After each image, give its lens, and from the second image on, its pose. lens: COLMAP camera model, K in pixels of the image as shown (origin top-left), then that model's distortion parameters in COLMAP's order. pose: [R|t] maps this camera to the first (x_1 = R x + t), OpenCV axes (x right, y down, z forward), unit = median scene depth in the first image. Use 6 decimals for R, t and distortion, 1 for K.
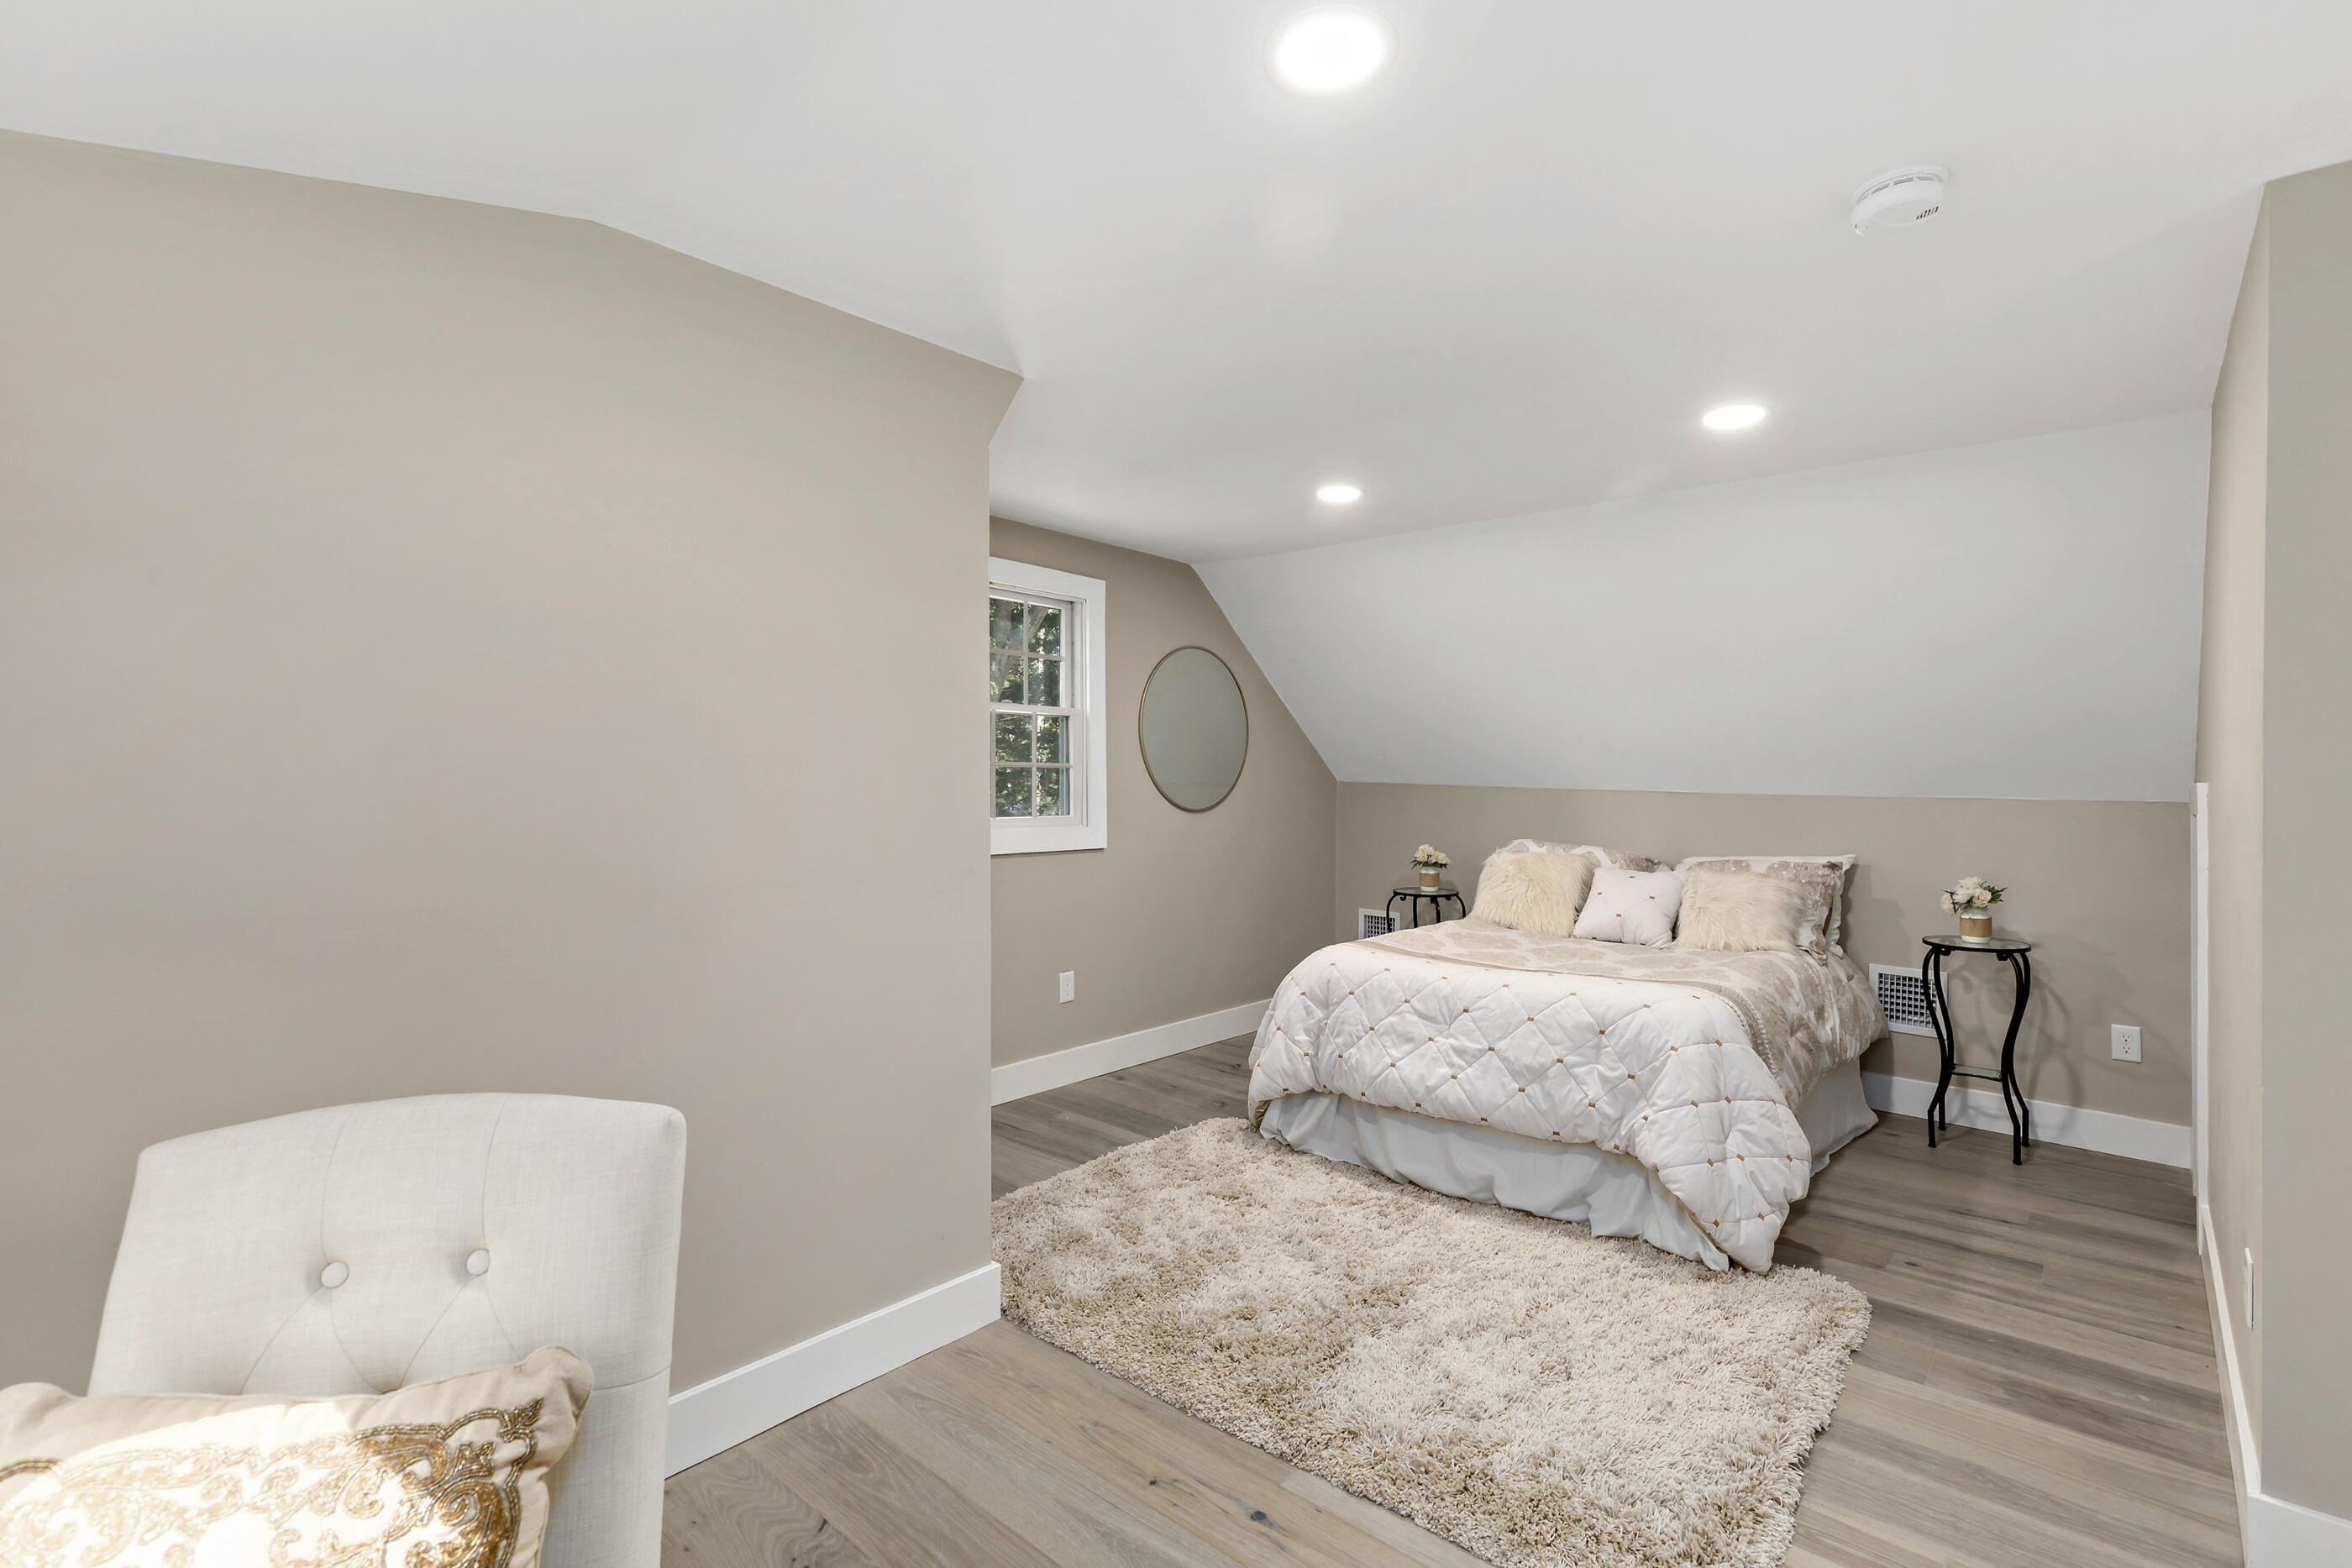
lens RADIAL K [[1063.6, 0, 1180.3], [0, 1063.6, 774.9], [0, 0, 1]] dist [0.012165, -0.002347]
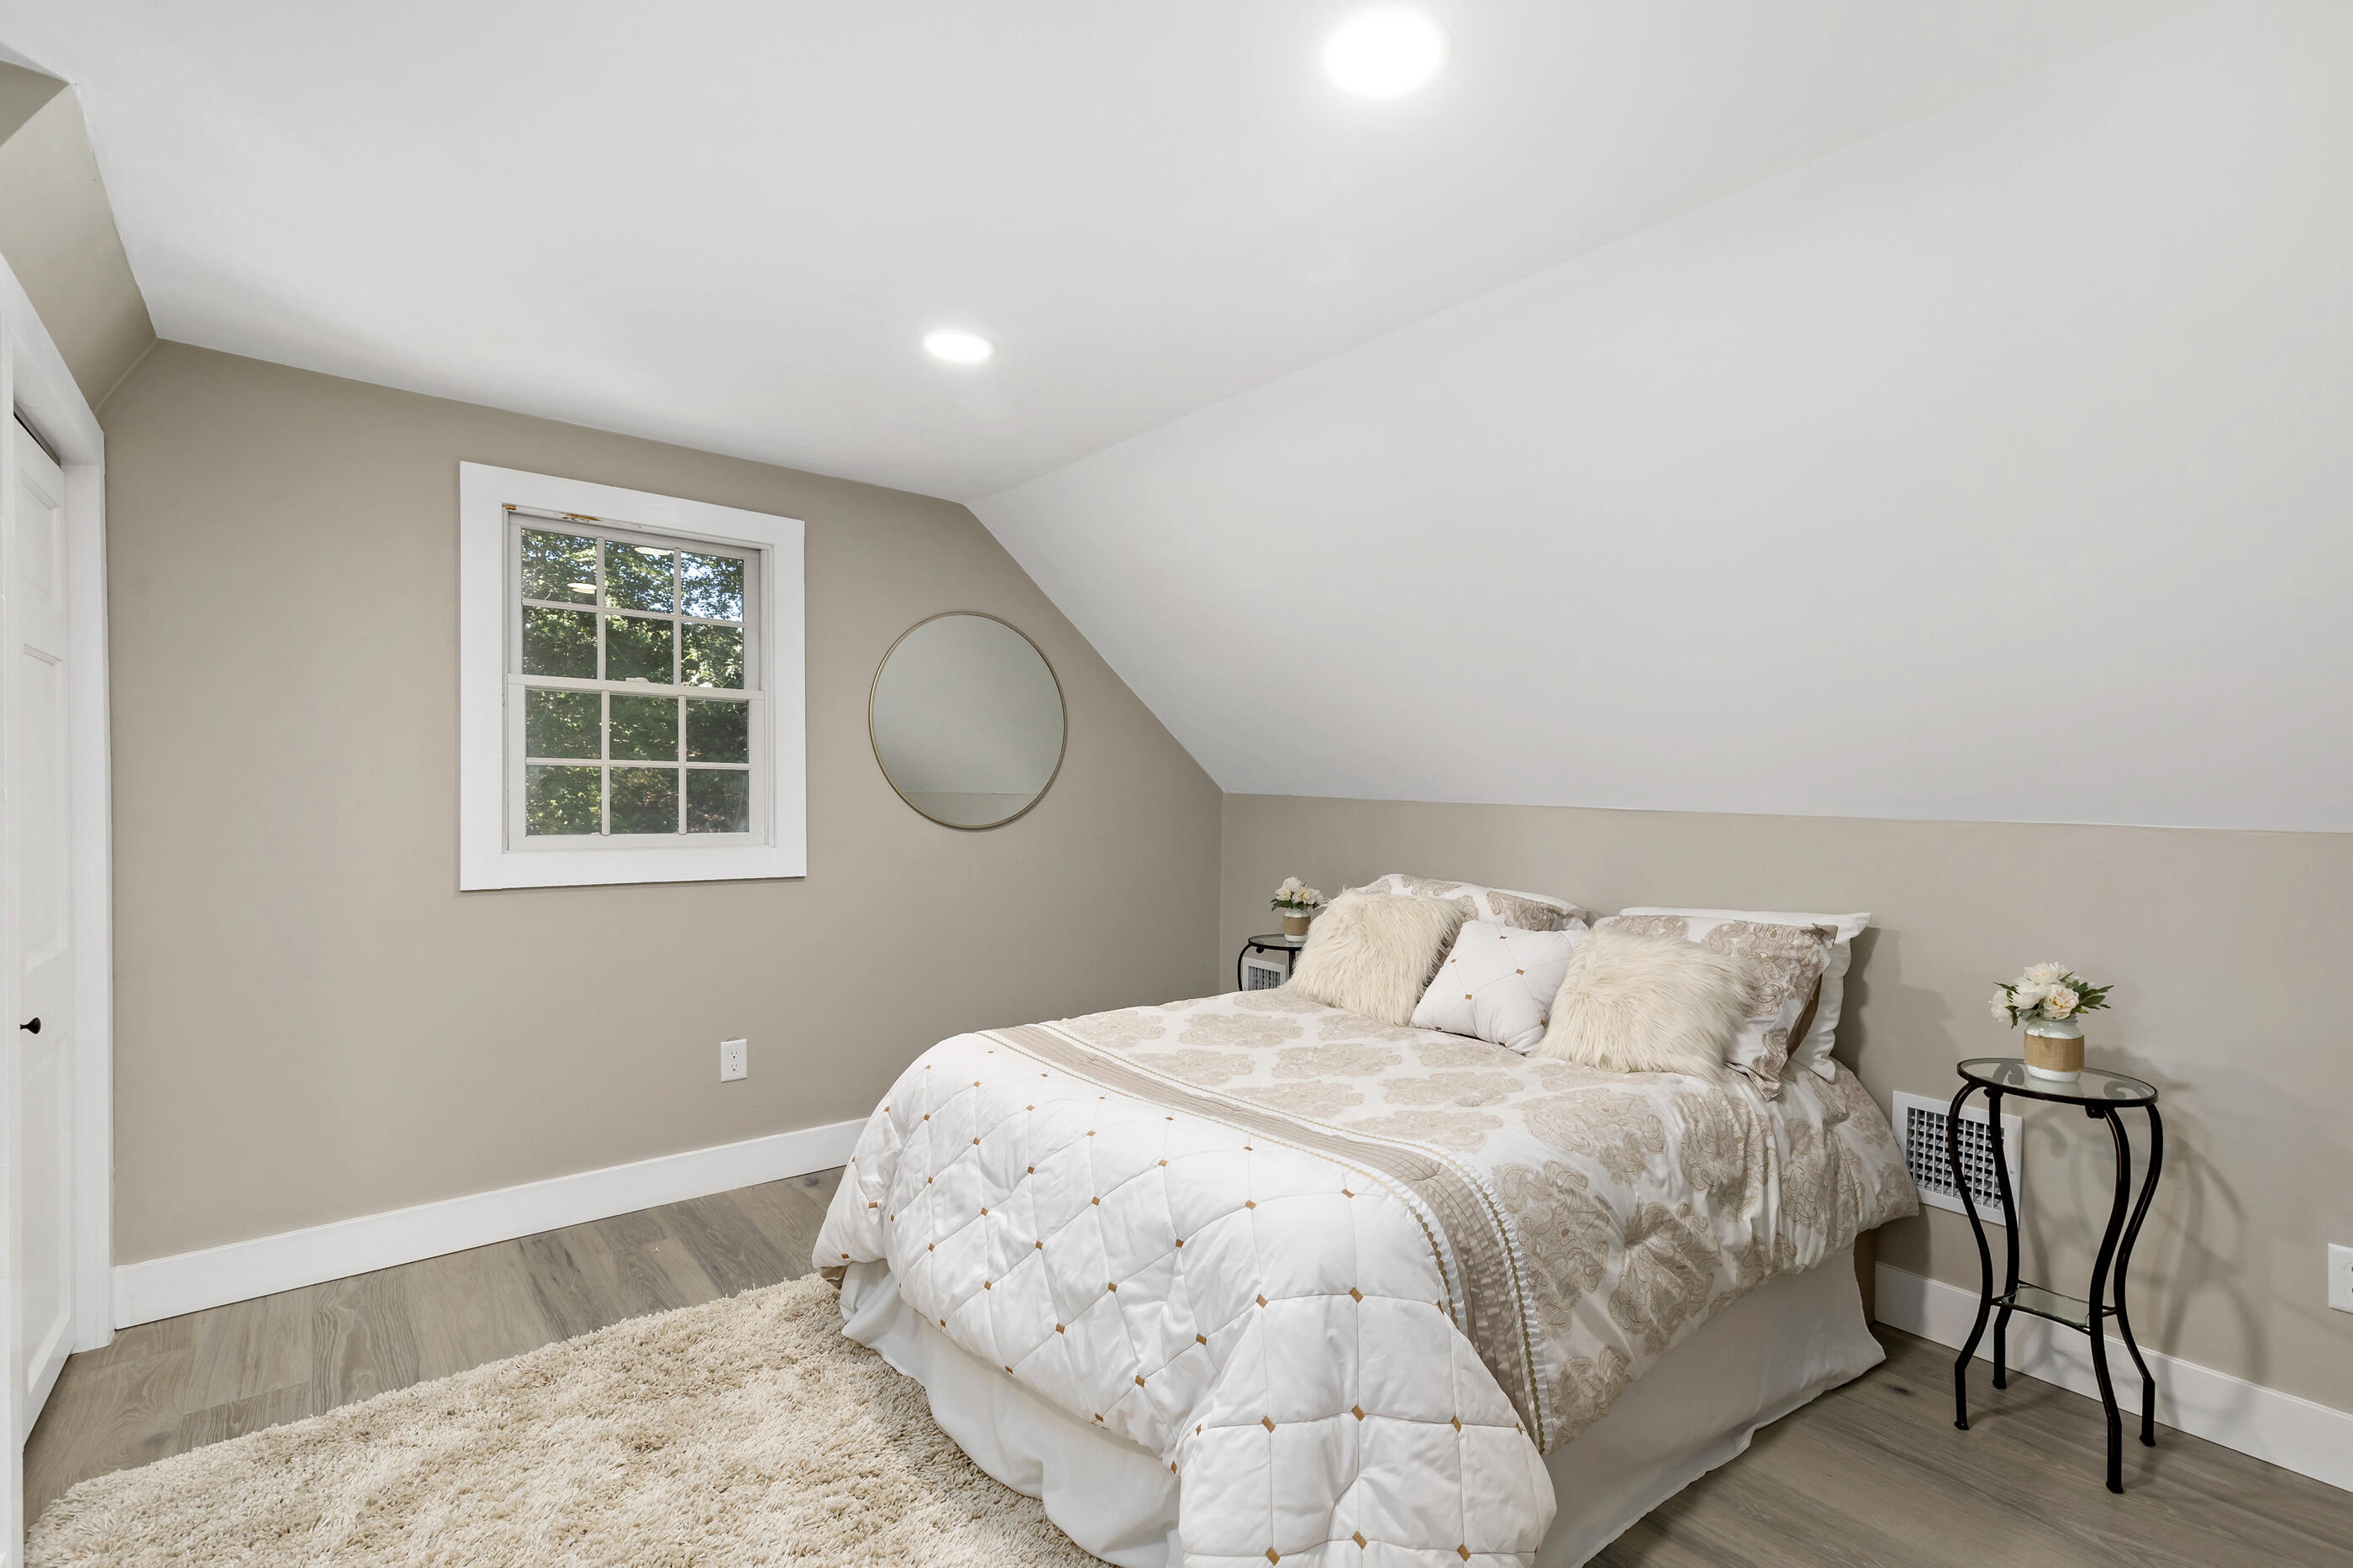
lens RADIAL K [[1064.1, 0, 1171.3], [0, 1064.1, 802.2], [0, 0, 1]] dist [0.012165, -0.002347]
pose [[0.985135, 0.008214, -0.171584, 0.377977], [-0.005858, 0.999882, 0.014233, 0.004520], [0.171681, -0.013016, 0.985067, 0.360267]]
